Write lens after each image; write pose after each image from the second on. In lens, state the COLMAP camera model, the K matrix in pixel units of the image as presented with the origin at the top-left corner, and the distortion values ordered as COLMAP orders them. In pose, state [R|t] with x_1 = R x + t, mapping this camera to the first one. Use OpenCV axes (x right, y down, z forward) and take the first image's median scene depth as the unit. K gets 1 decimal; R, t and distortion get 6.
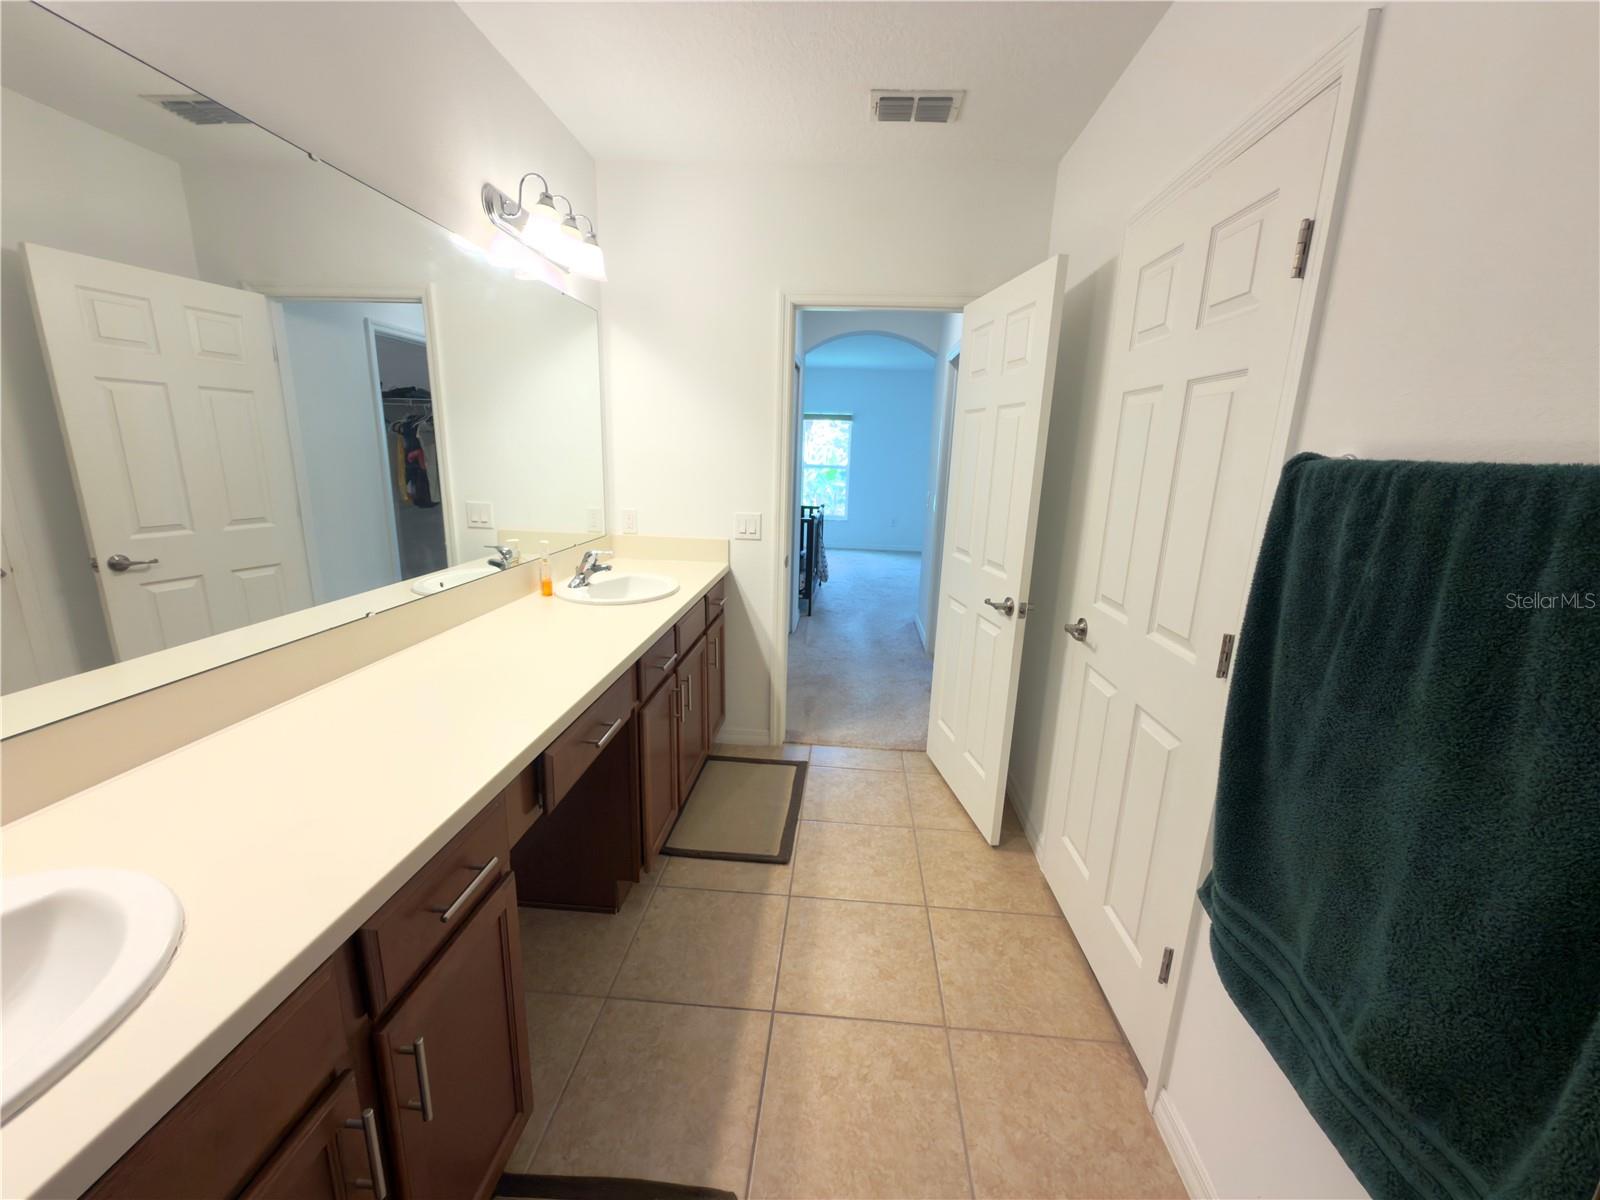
lens RADIAL K [[638.0, 0, 794.1], [0, 638.0, 601.9], [0, 0, 1]] dist [-0.004396, 0.001605]
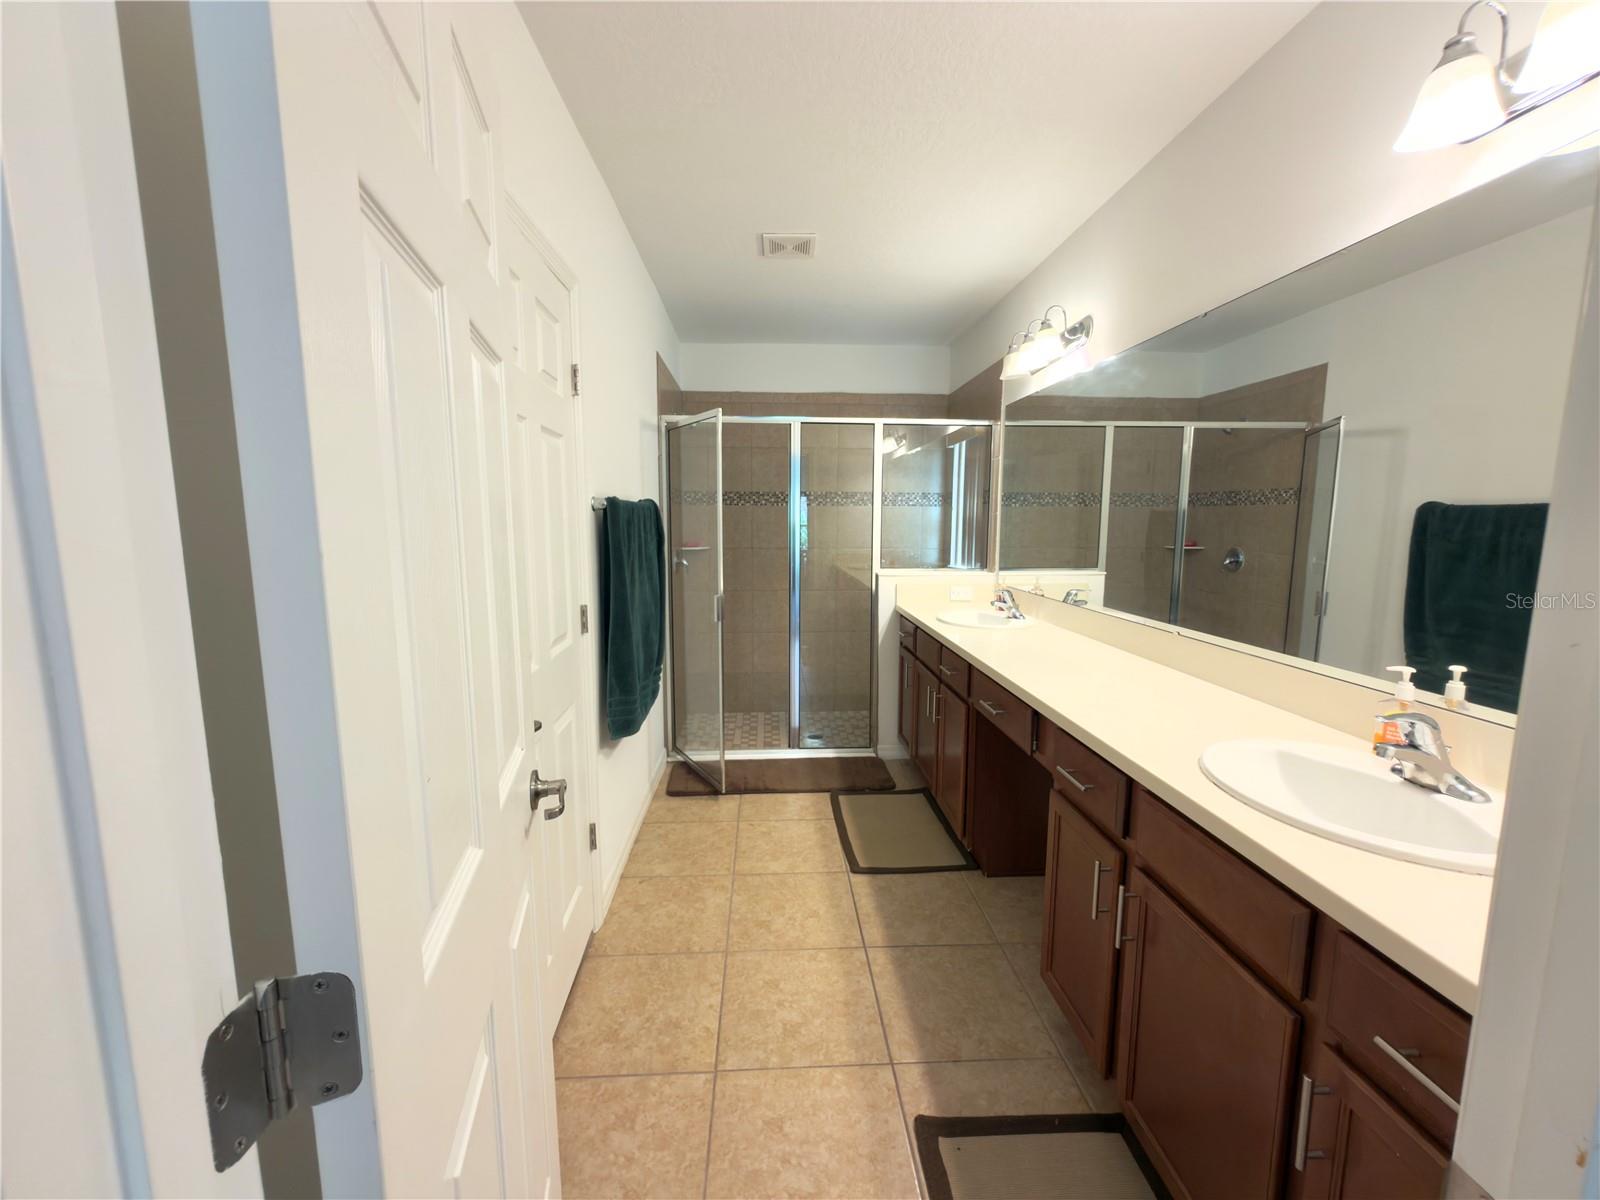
lens RADIAL K [[638.0, 0, 796.9], [0, 638.0, 601.3], [0, 0, 1]] dist [-0.004396, 0.001605]
pose [[-0.989699, -0.016346, -0.142228, 0.213340], [-0.065198, 0.935923, 0.346118, -0.304469], [0.127456, 0.351826, -0.927348, 1.418853]]
